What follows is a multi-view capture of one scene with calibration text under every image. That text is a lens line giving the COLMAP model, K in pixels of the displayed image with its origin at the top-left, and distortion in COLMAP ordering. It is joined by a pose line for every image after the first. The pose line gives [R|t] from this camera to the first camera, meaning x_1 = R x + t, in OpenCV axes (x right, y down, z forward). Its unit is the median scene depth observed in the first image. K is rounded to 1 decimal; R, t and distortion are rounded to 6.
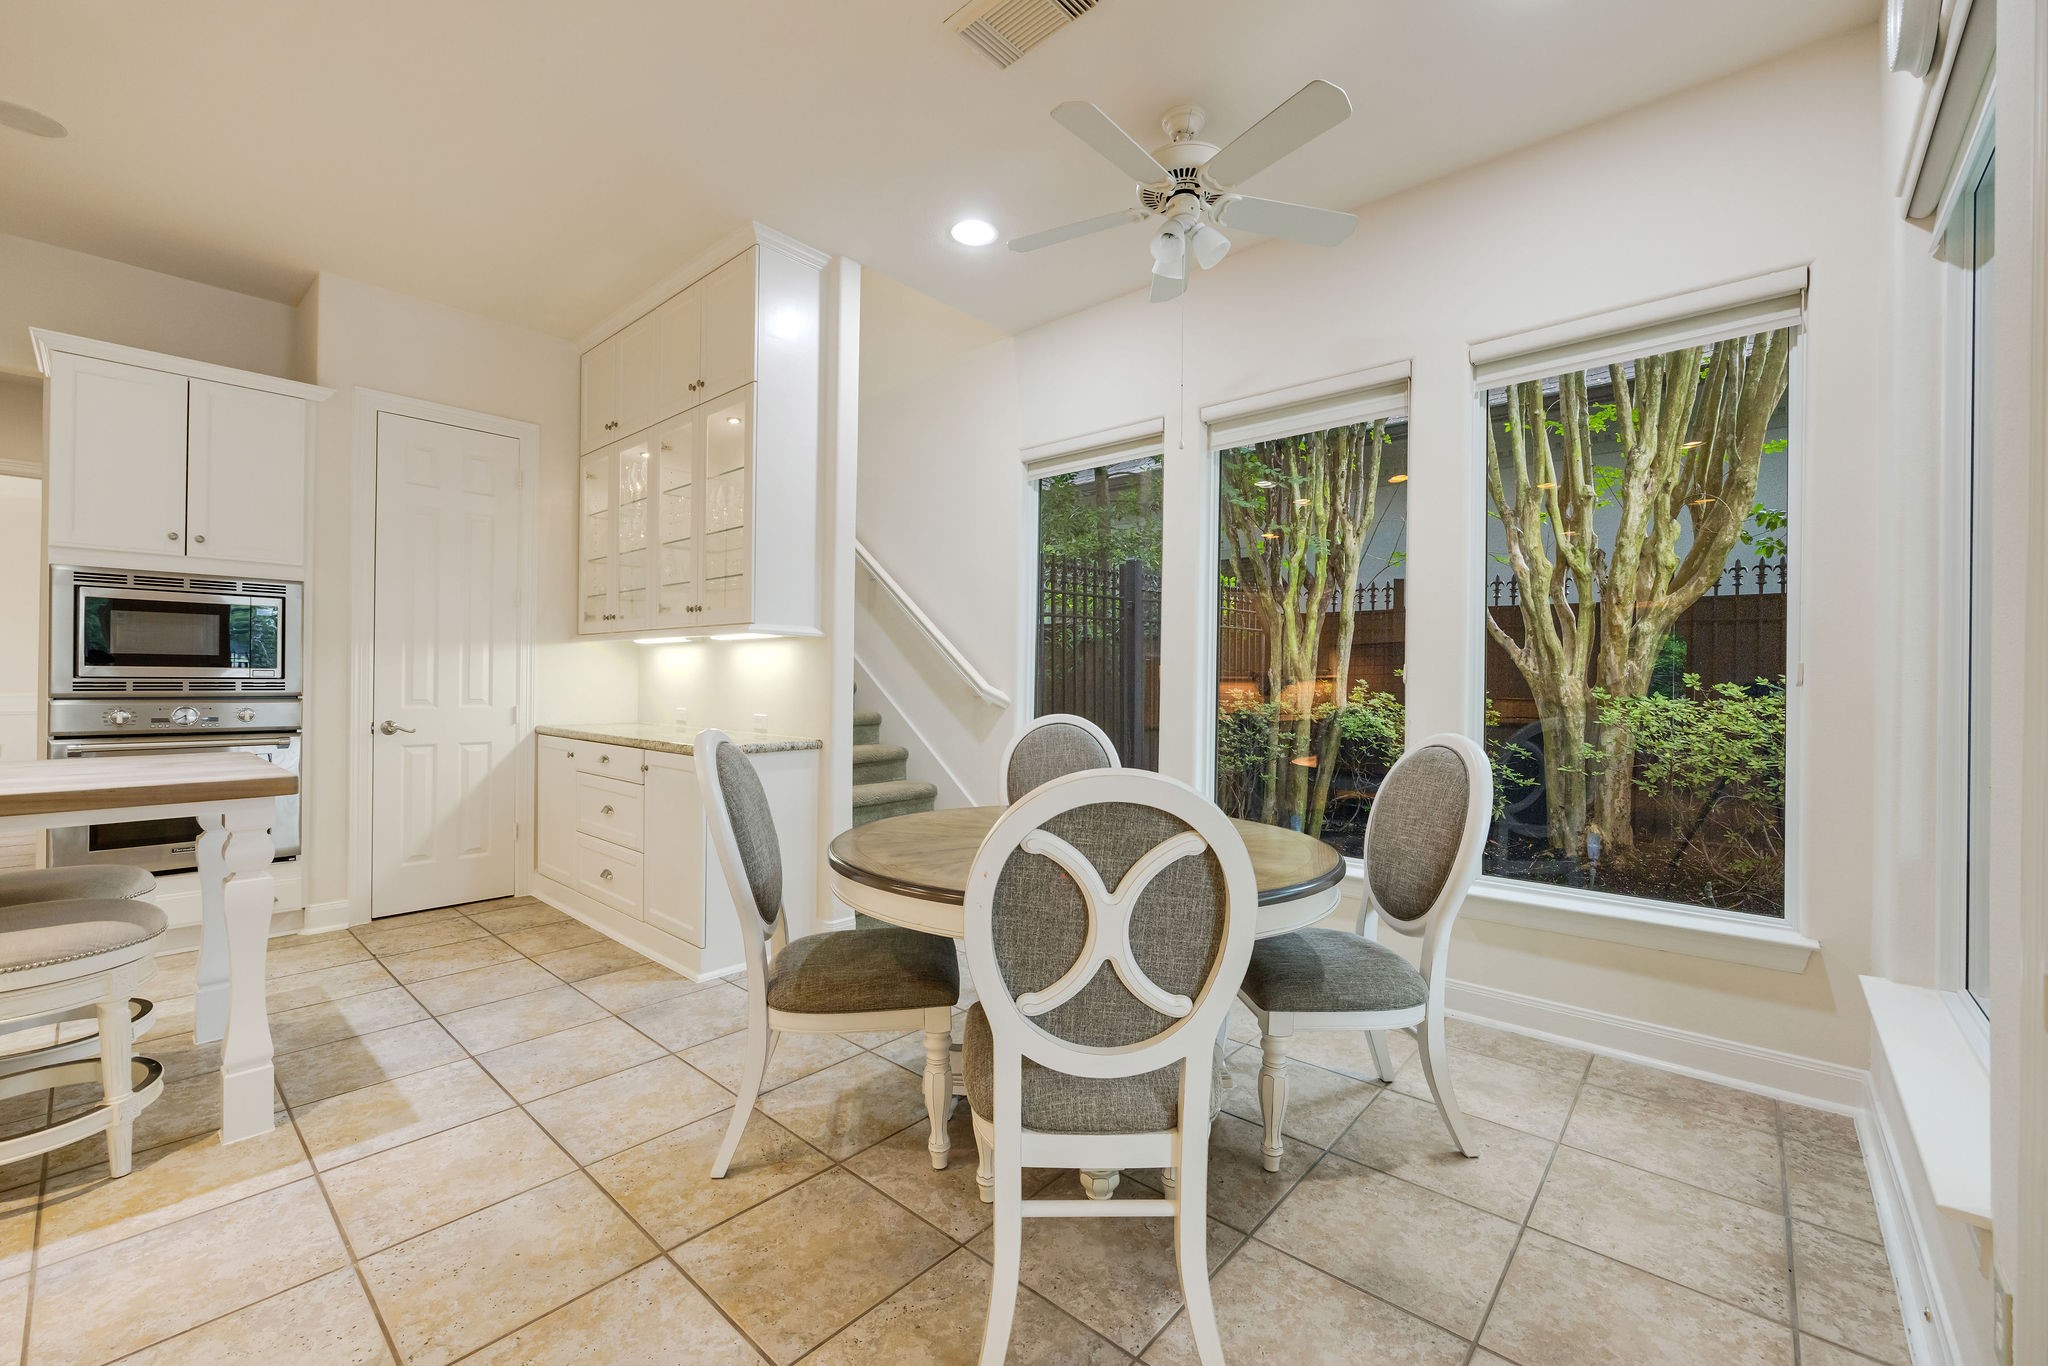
lens RADIAL K [[829.8, 0, 1019.9], [0, 829.8, 674.3], [0, 0, 1]] dist [-0.004590, 0.000107]
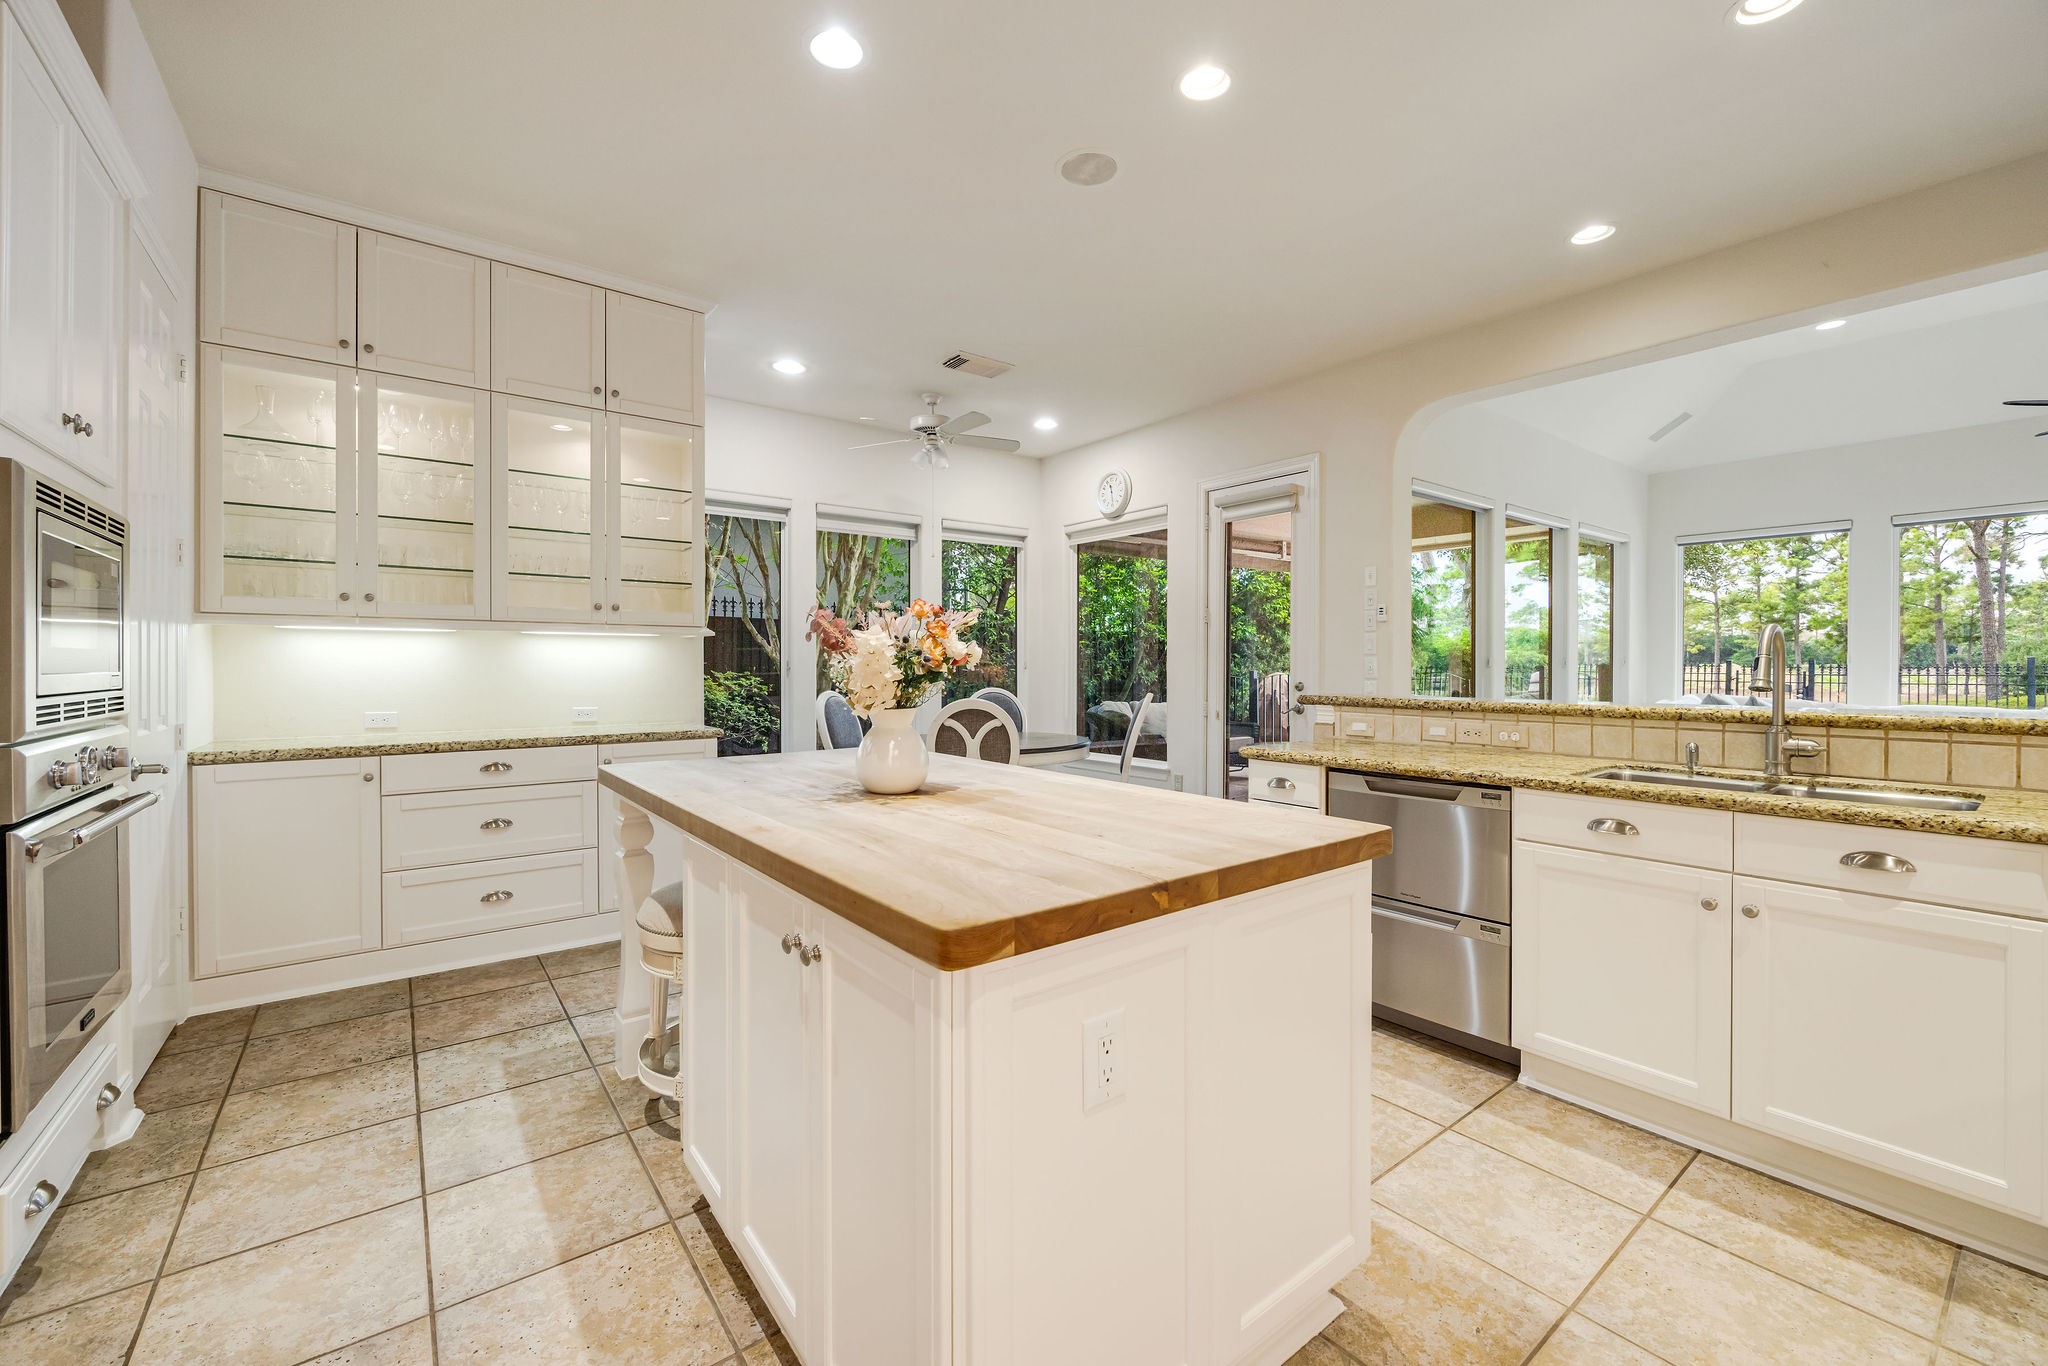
lens RADIAL K [[829.8, 0, 1019.9], [0, 829.8, 674.3], [0, 0, 1]] dist [-0.004590, 0.000107]
pose [[0.185423, -0.024971, 0.982341, -1.533023], [-0.003041, 0.999658, 0.025985, -0.029192], [-0.982654, -0.007805, 0.185284, 0.339178]]
